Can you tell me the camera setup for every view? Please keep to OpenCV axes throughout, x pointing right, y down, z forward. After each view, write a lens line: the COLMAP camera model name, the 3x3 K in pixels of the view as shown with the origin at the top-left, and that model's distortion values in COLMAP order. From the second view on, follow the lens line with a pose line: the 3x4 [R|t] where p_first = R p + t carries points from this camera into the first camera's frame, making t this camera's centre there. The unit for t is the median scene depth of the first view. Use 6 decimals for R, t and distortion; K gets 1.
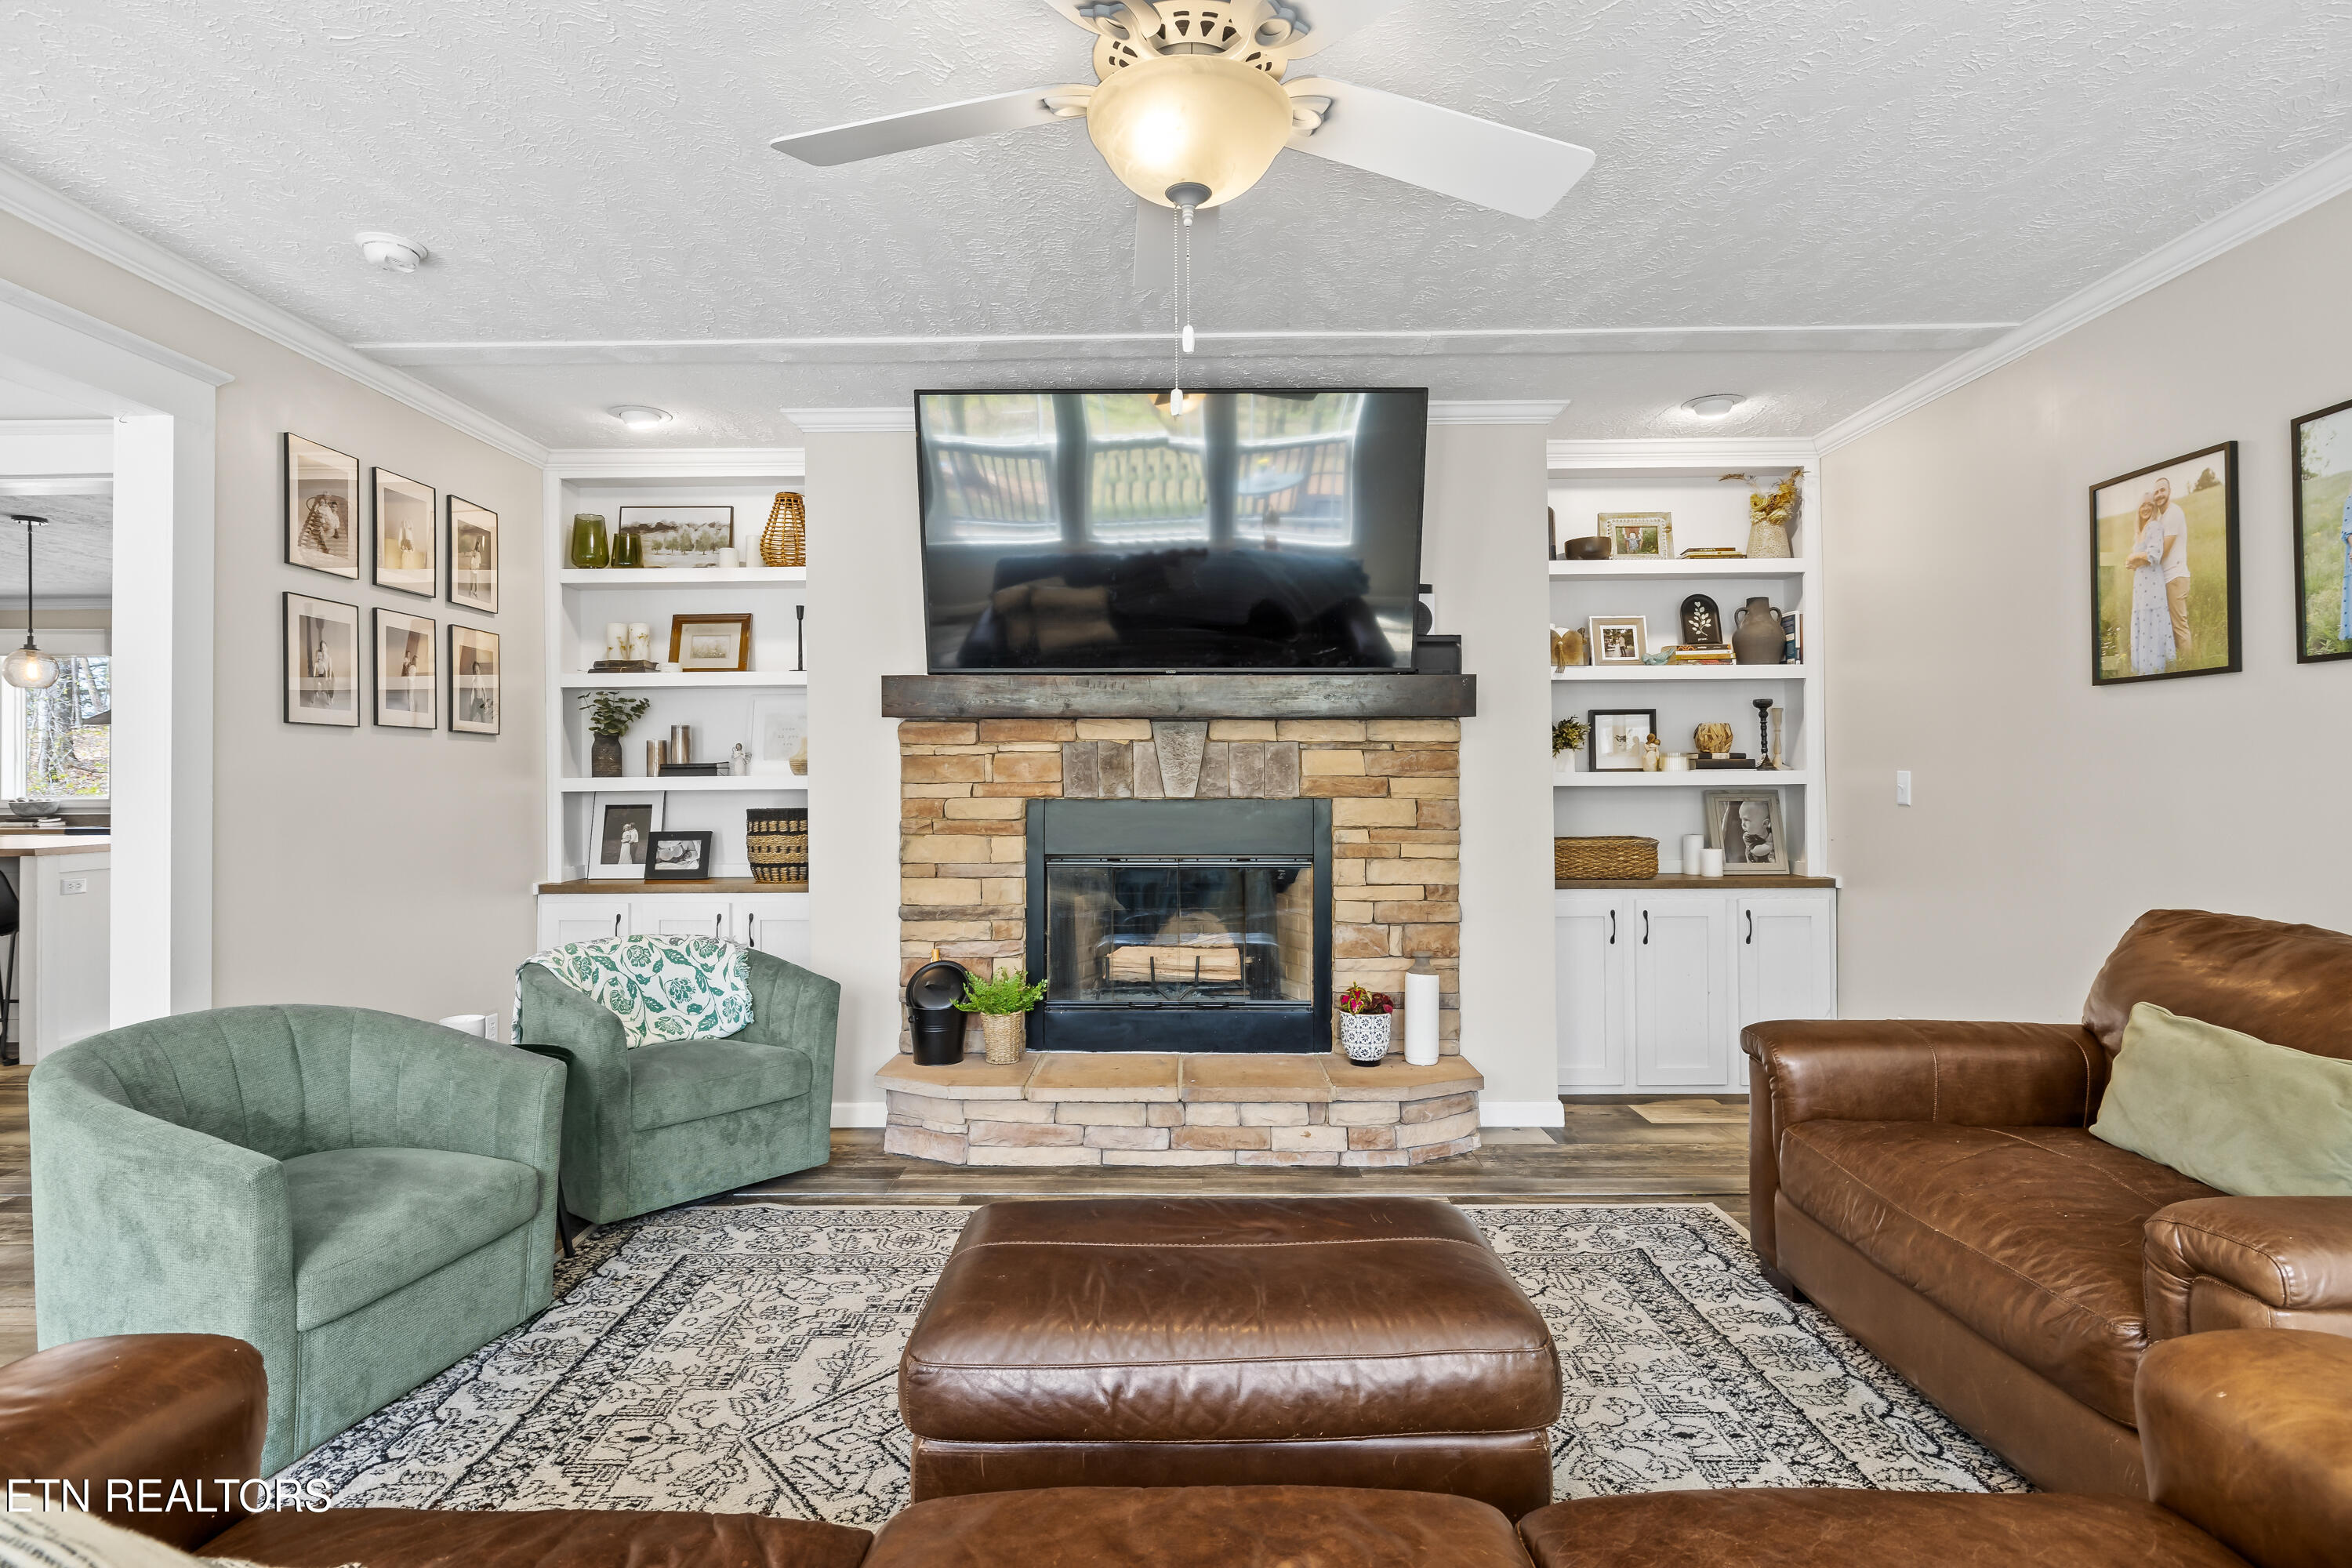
lens RADIAL K [[1207.5, 0, 1173.4], [0, 1207.5, 771.1], [0, 0, 1]] dist [-0.001815, -0.000602]
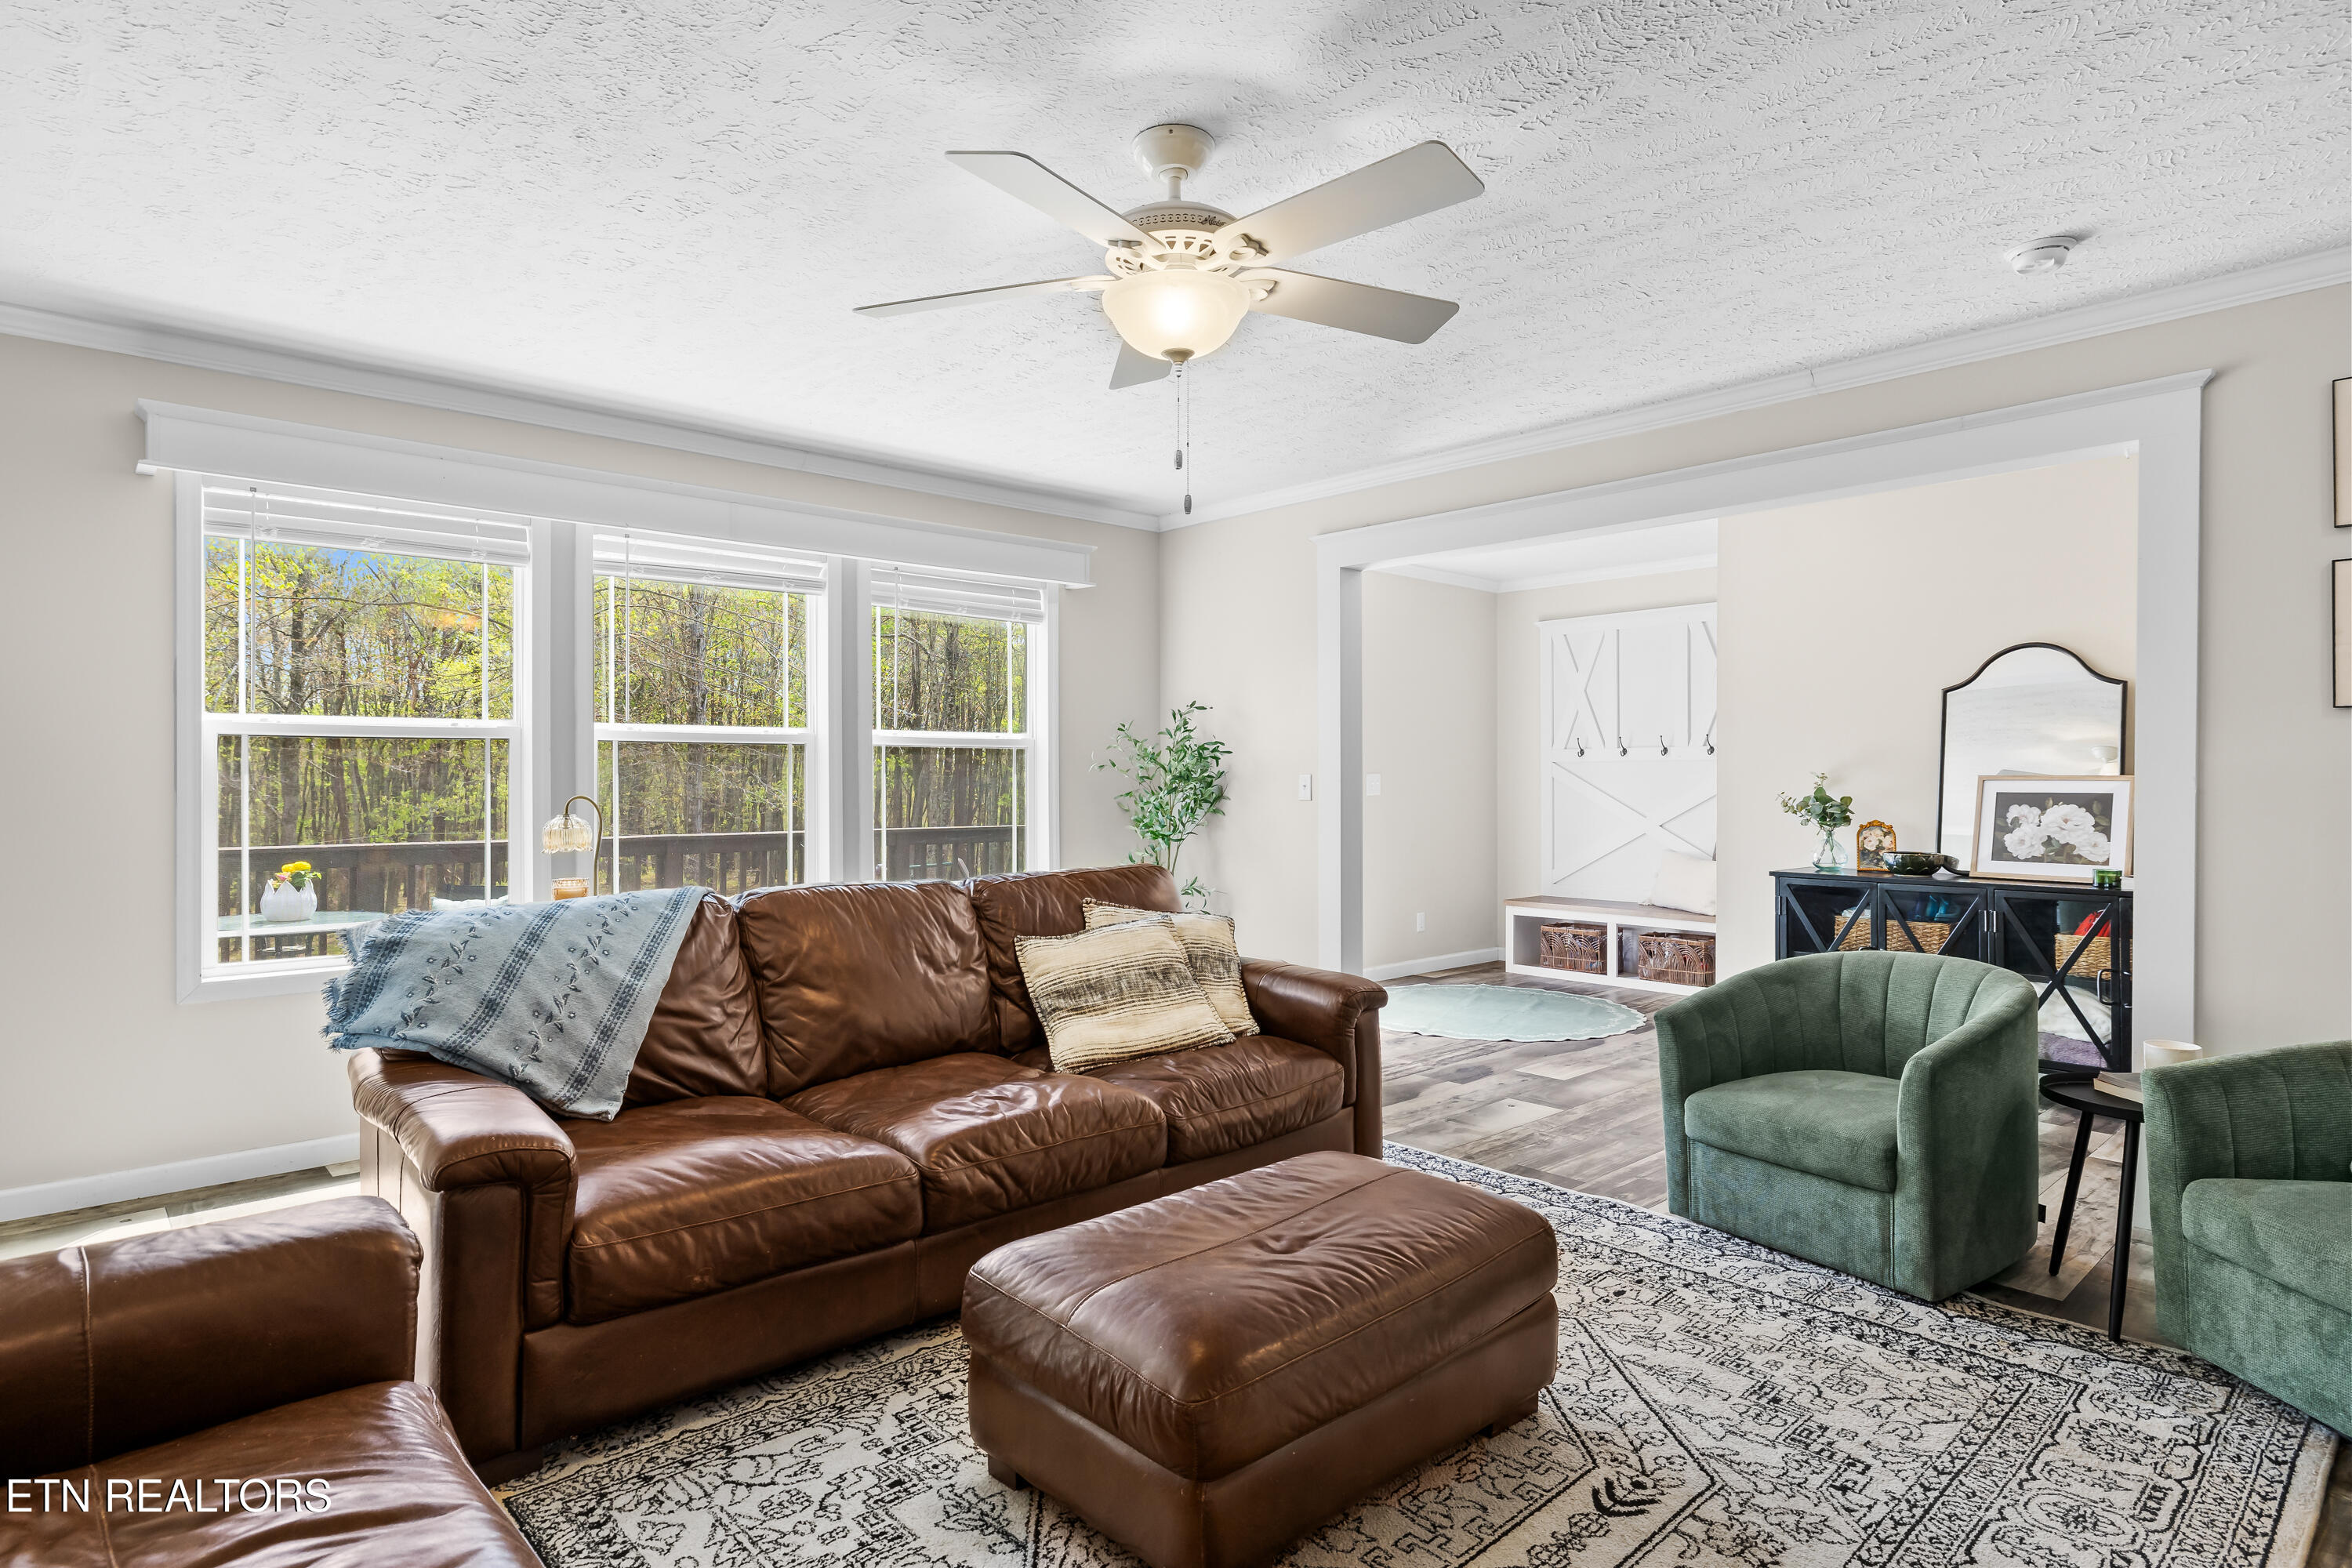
lens RADIAL K [[1240.7, 0, 1151.0], [0, 1240.7, 781.8], [0, 0, 1]] dist [-0.000110, -0.003041]
pose [[-0.744601, 0.008561, -0.667455, 0.471771], [0.009211, 0.999954, 0.002550, 0.002917], [0.667446, -0.004249, -0.744646, 0.976336]]
